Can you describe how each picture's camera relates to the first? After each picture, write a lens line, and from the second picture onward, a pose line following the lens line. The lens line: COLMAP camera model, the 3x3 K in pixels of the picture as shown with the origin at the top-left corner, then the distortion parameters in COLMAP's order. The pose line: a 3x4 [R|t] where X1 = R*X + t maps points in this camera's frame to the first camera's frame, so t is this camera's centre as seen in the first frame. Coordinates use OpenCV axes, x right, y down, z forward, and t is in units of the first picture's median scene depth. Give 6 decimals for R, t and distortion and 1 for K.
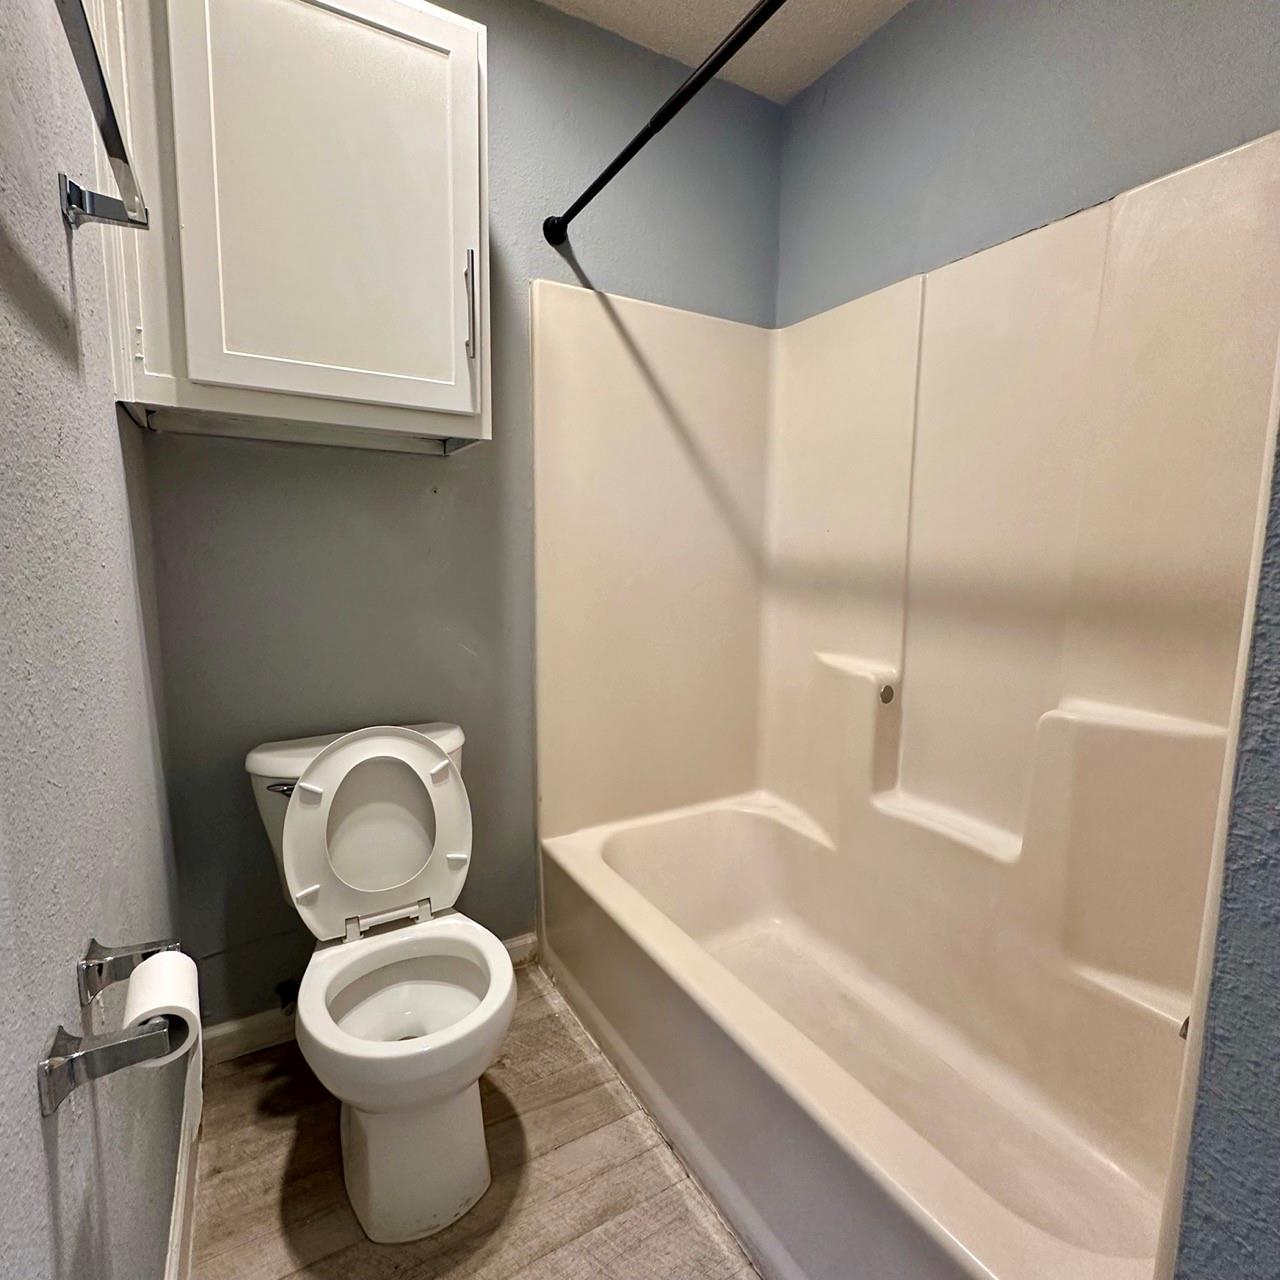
lens RADIAL K [[669.8, 0, 640.0], [0, 669.8, 640.0], [0, 0, 1]] dist [0.003802, 0.000935]
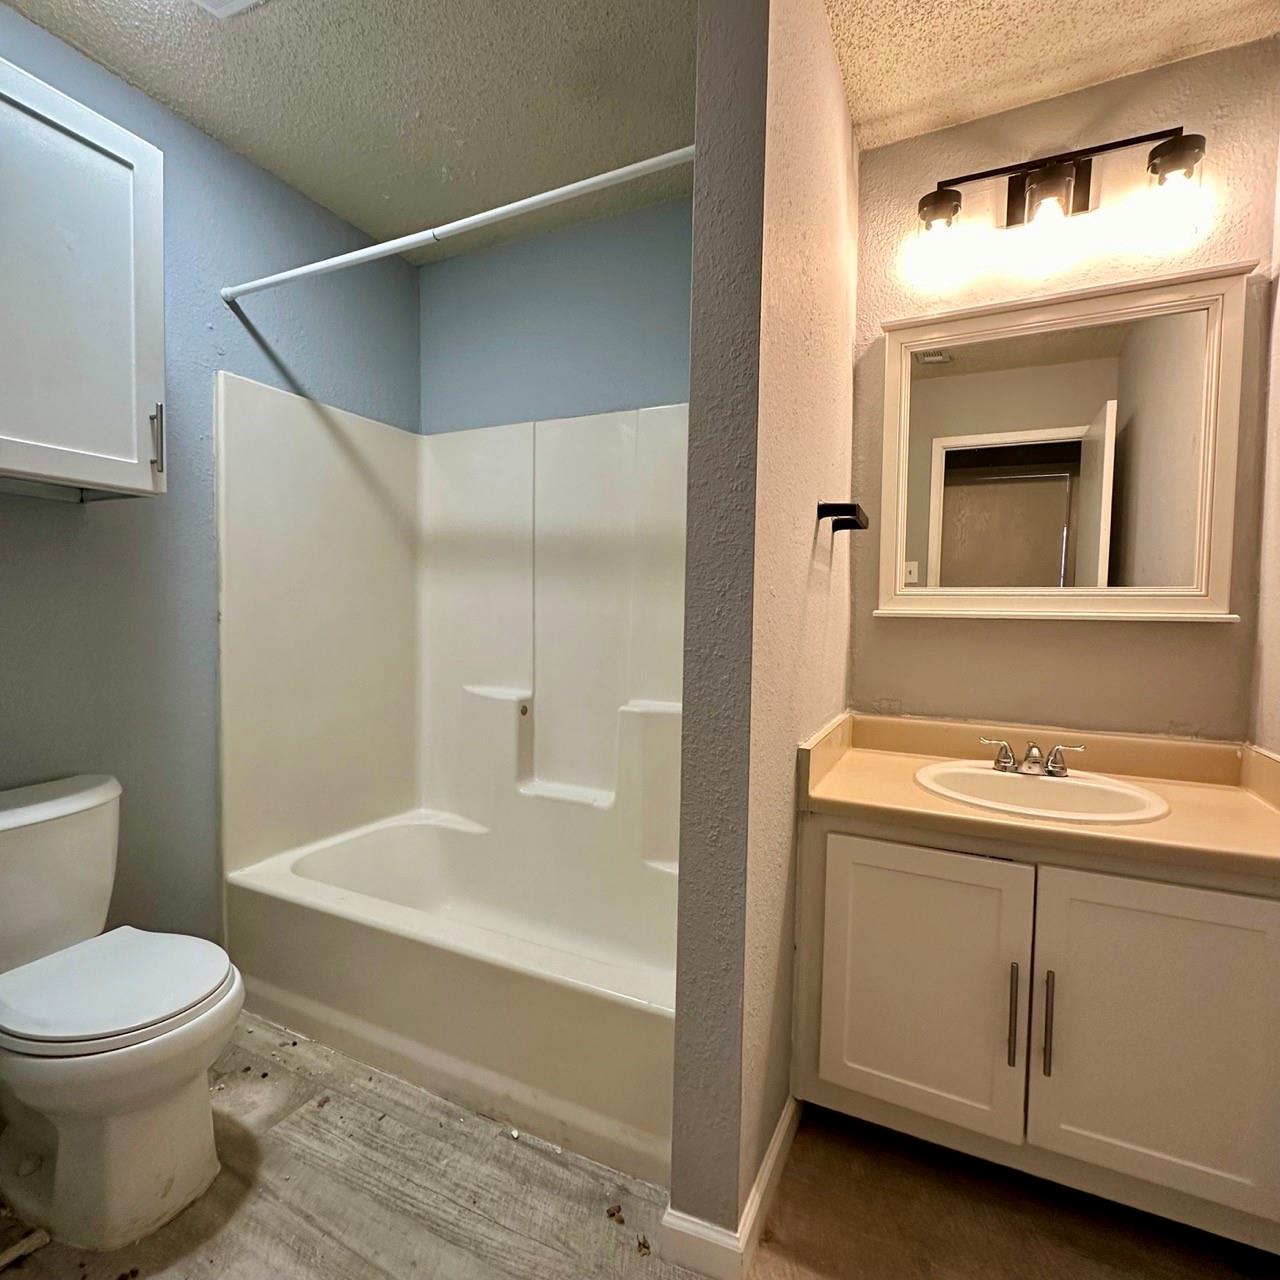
lens RADIAL K [[679.4, 0, 640.0], [0, 679.4, 640.0], [0, 0, 1]] dist [-0.003611, 0.000965]
pose [[0.842352, -0.011877, 0.538797, -0.185818], [0.067686, 0.994172, -0.083905, 0.071078], [-0.534660, 0.107146, 0.838247, -0.323843]]
